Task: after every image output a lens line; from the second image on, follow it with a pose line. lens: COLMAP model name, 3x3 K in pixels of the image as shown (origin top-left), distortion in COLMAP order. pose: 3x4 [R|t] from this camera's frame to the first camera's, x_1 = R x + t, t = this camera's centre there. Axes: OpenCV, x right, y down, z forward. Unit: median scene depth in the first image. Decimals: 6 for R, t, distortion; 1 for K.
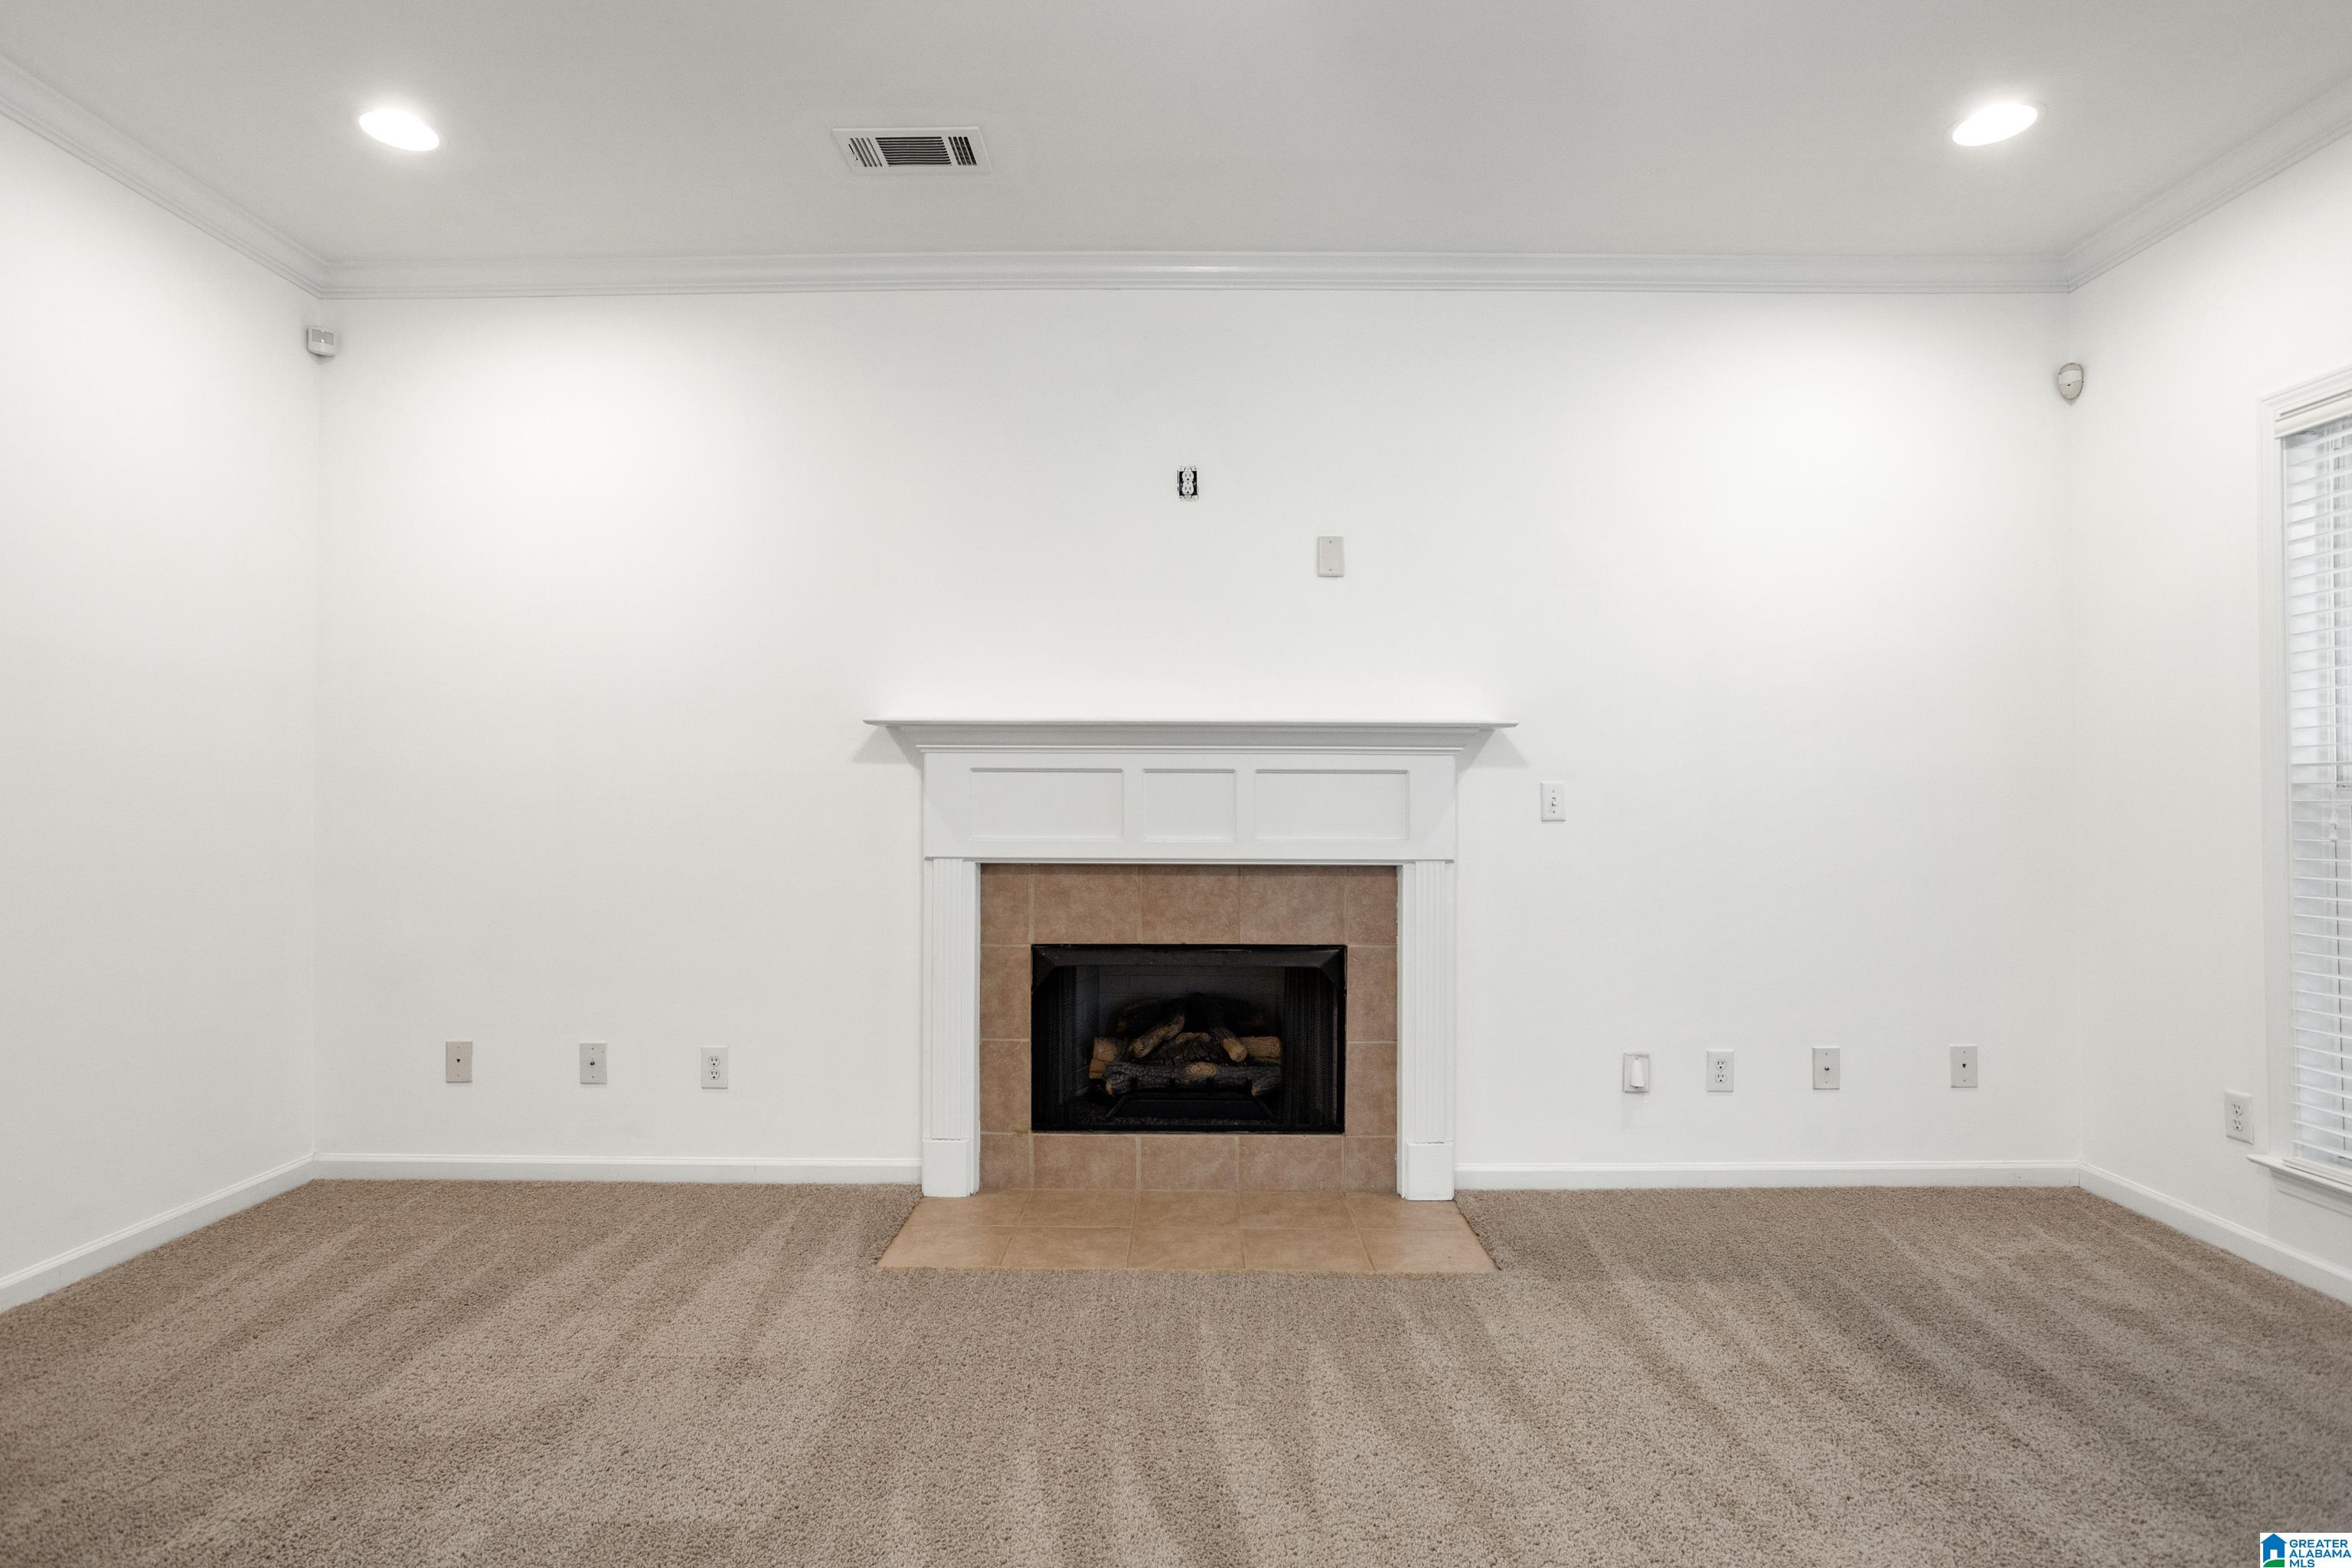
lens RADIAL K [[1195.4, 0, 1176.0], [0, 1195.4, 784.0], [0, 0, 1]] dist [-0.061074, 0.042467]
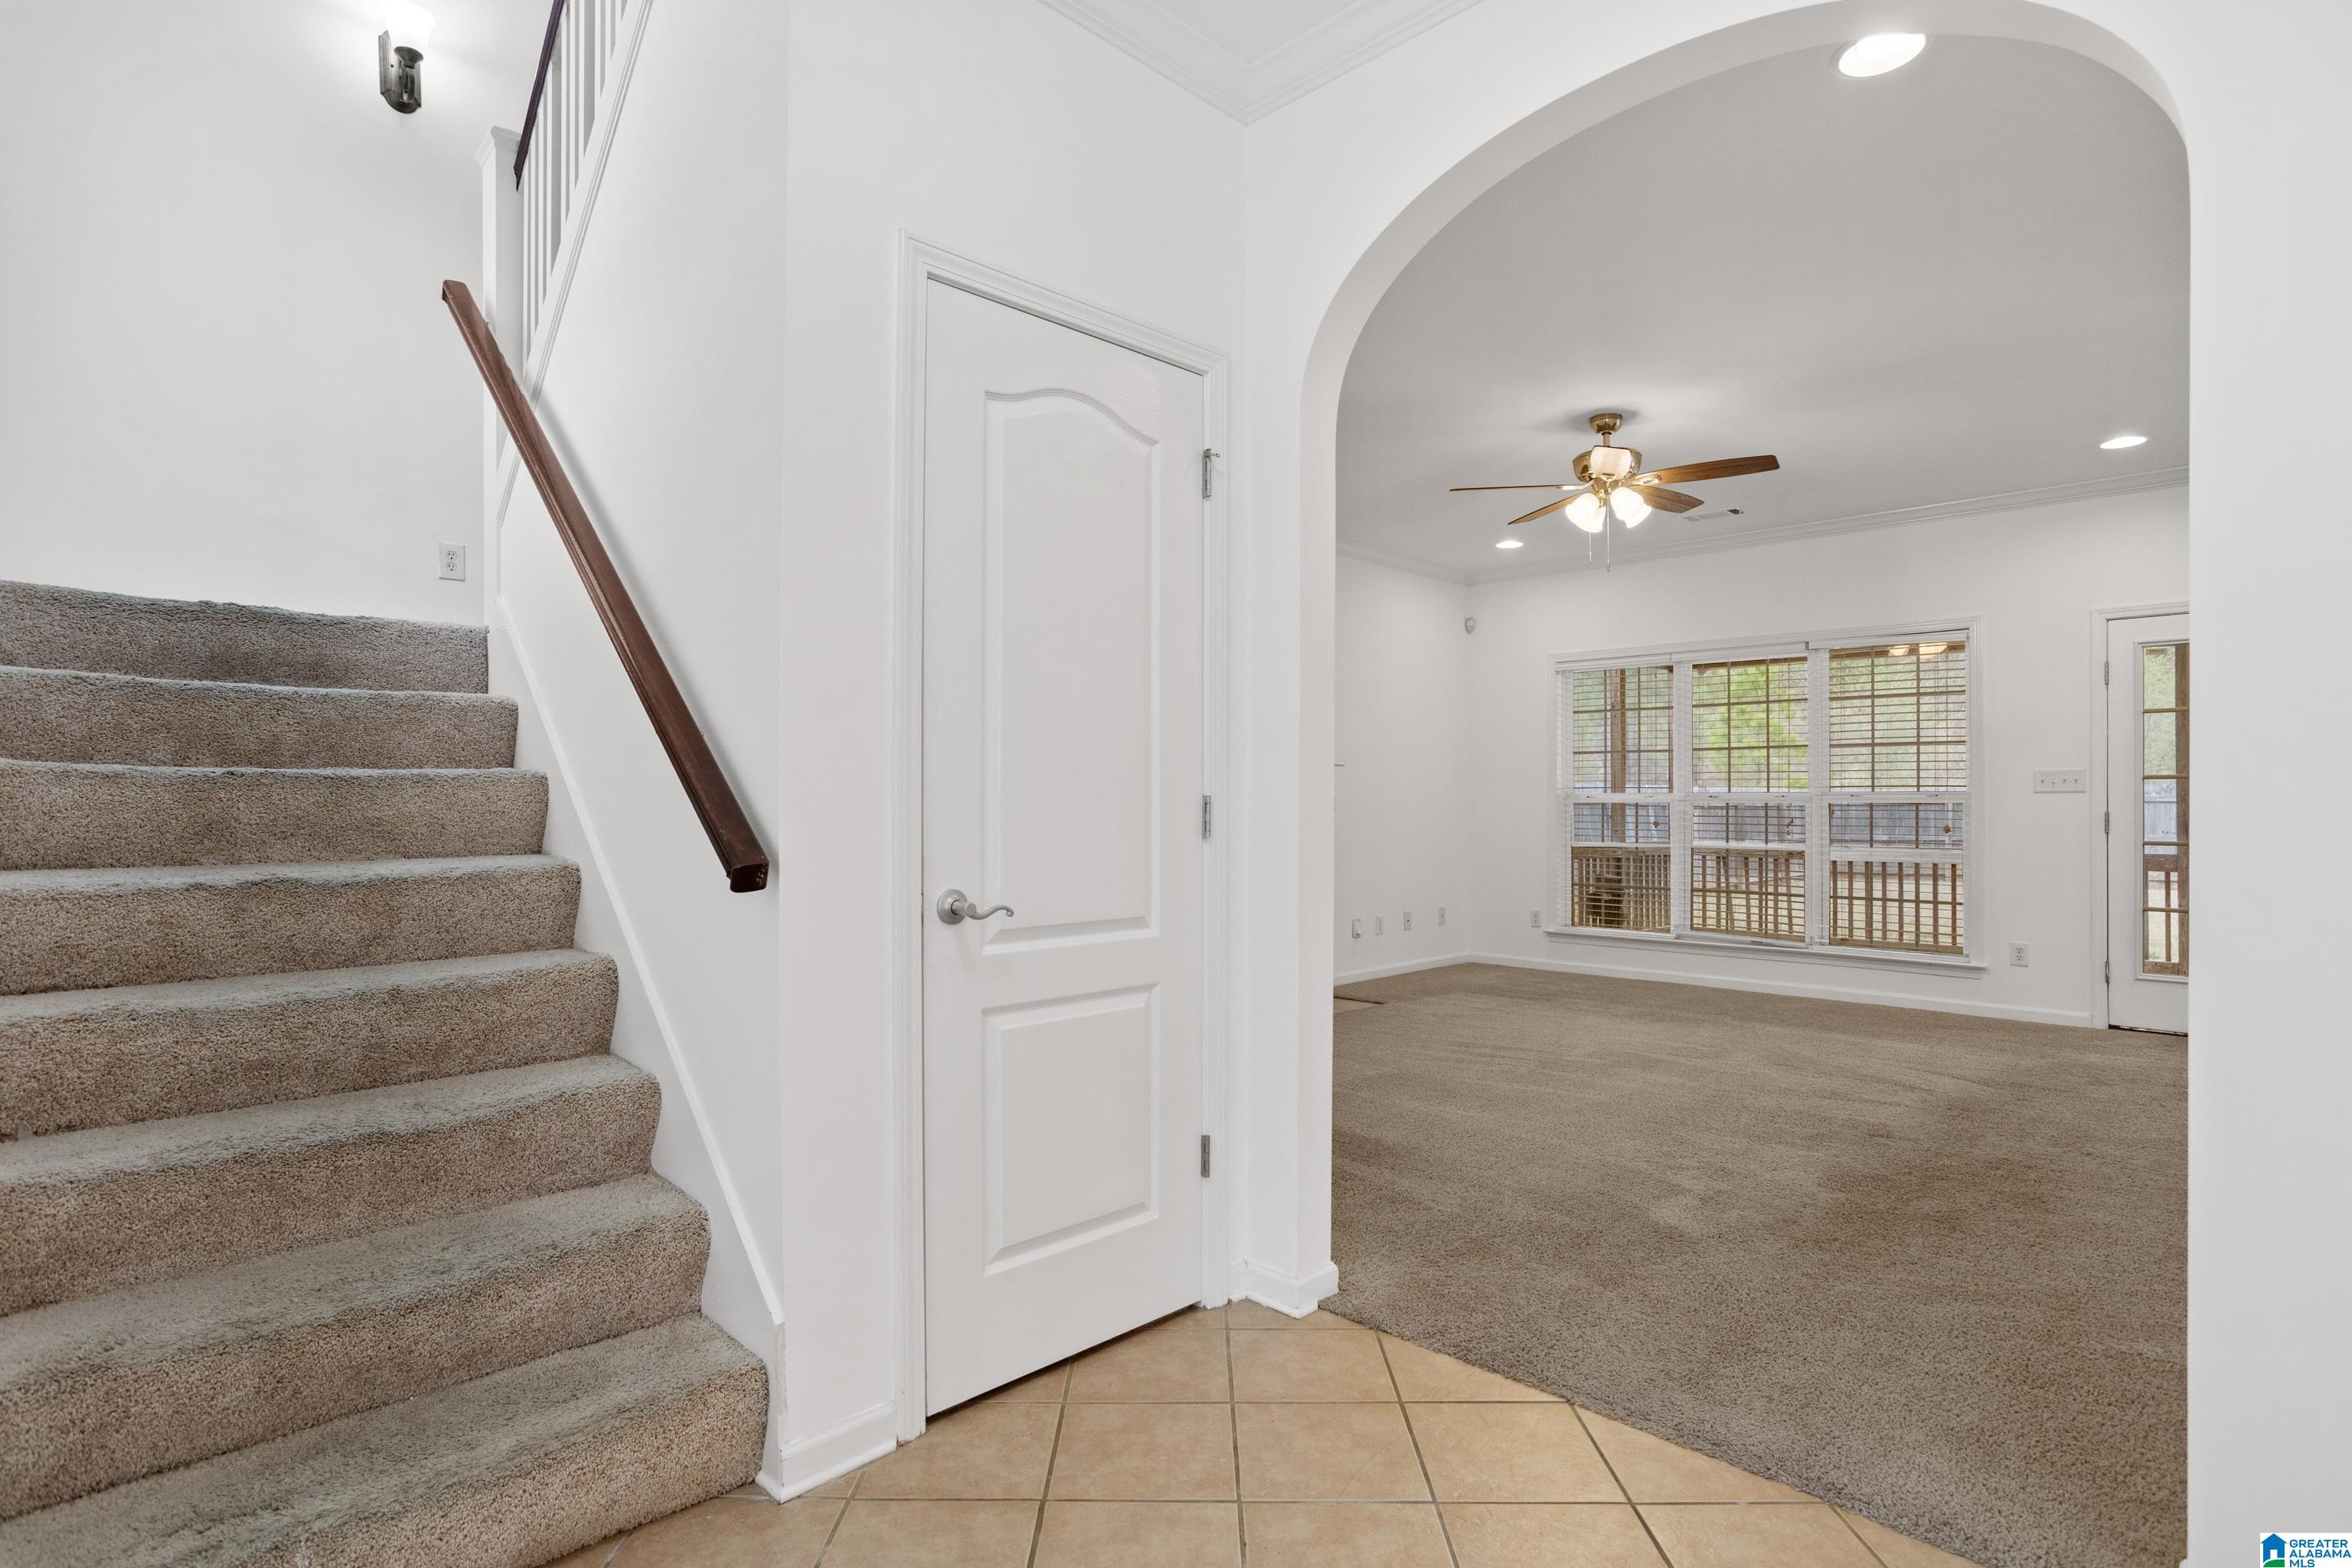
lens RADIAL K [[1197.7, 0, 1171.0], [0, 1197.7, 804.2], [0, 0, 1]] dist [-0.058155, 0.037184]
pose [[0.706565, -0.000333, 0.707648, -1.381734], [-0.009474, 0.999906, 0.009931, 0.001629], [-0.707584, -0.013722, 0.706496, -0.289183]]
